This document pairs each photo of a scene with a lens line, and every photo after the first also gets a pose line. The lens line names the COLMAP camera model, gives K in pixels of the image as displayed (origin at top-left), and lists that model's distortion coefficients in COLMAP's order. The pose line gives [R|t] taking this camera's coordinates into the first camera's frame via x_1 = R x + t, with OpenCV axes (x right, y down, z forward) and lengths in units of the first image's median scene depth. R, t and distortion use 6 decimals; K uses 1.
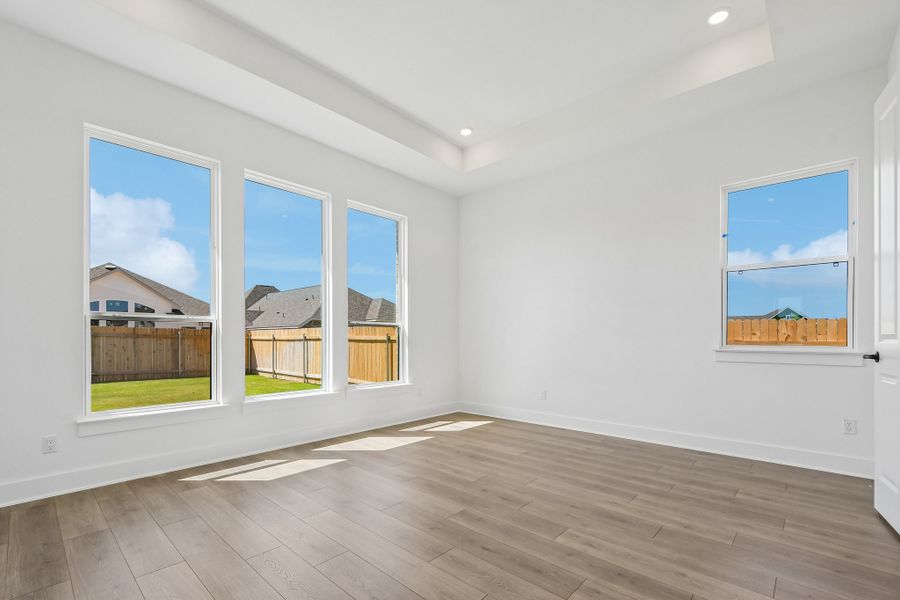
lens RADIAL K [[397.2, 0, 448.4], [0, 397.2, 337.9], [0, 0, 1]] dist [0.001032, -0.000053]
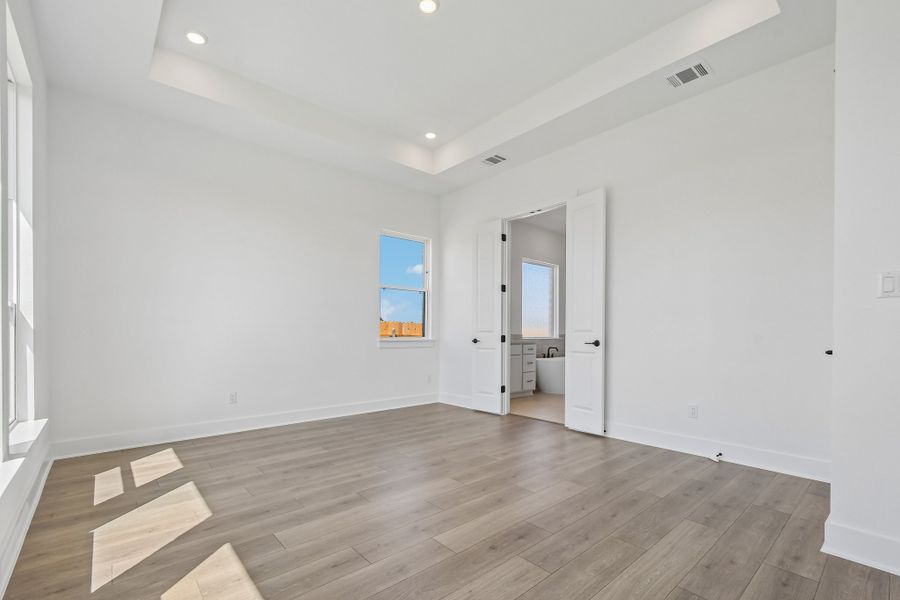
lens RADIAL K [[397.2, 0, 448.4], [0, 397.2, 337.9], [0, 0, 1]] dist [0.001032, -0.000053]
pose [[0.105739, -0.011160, 0.994331, -0.830116], [-0.003021, 0.999929, 0.011545, 0.004149], [-0.994389, -0.004225, 0.105698, 0.656984]]
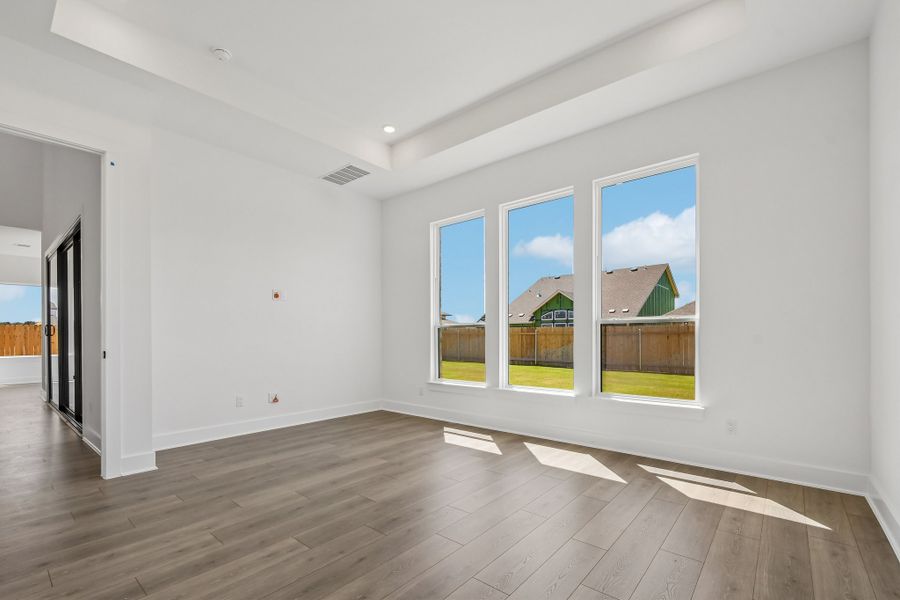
lens RADIAL K [[397.2, 0, 448.4], [0, 397.2, 337.9], [0, 0, 1]] dist [0.001032, -0.000053]
pose [[0.043505, 0.005398, -0.999039, 0.824980], [0.003010, 0.999980, 0.005534, -0.008233], [0.999049, -0.003248, 0.043488, 0.857837]]
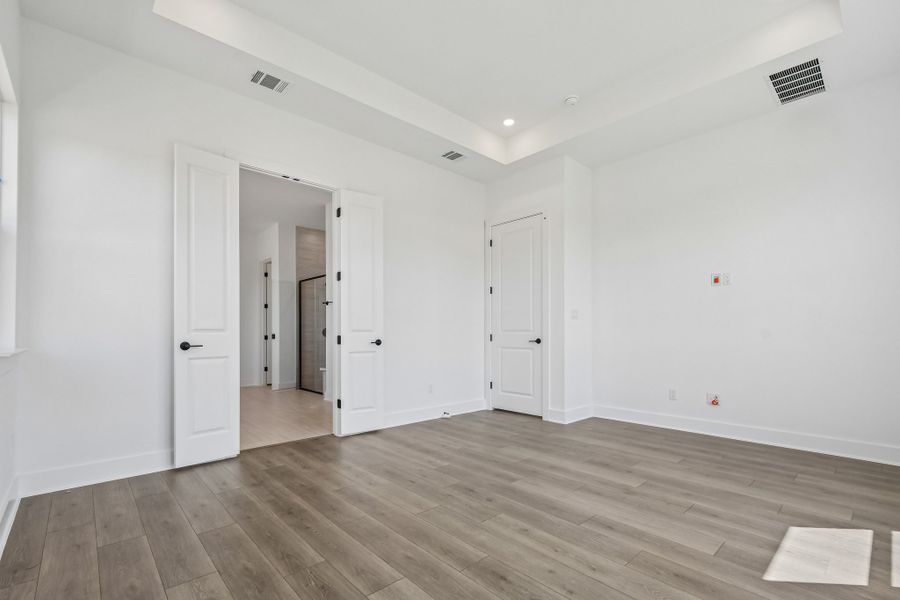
lens RADIAL K [[401.7, 0, 451.0], [0, 401.7, 334.3], [0, 0, 1]] dist [-0.002212, -0.000672]
pose [[-0.996552, 0.003547, 0.082894, 0.084682], [0.003708, 0.999992, 0.001780, 0.006274], [-0.082887, 0.002081, -0.996557, 1.594723]]
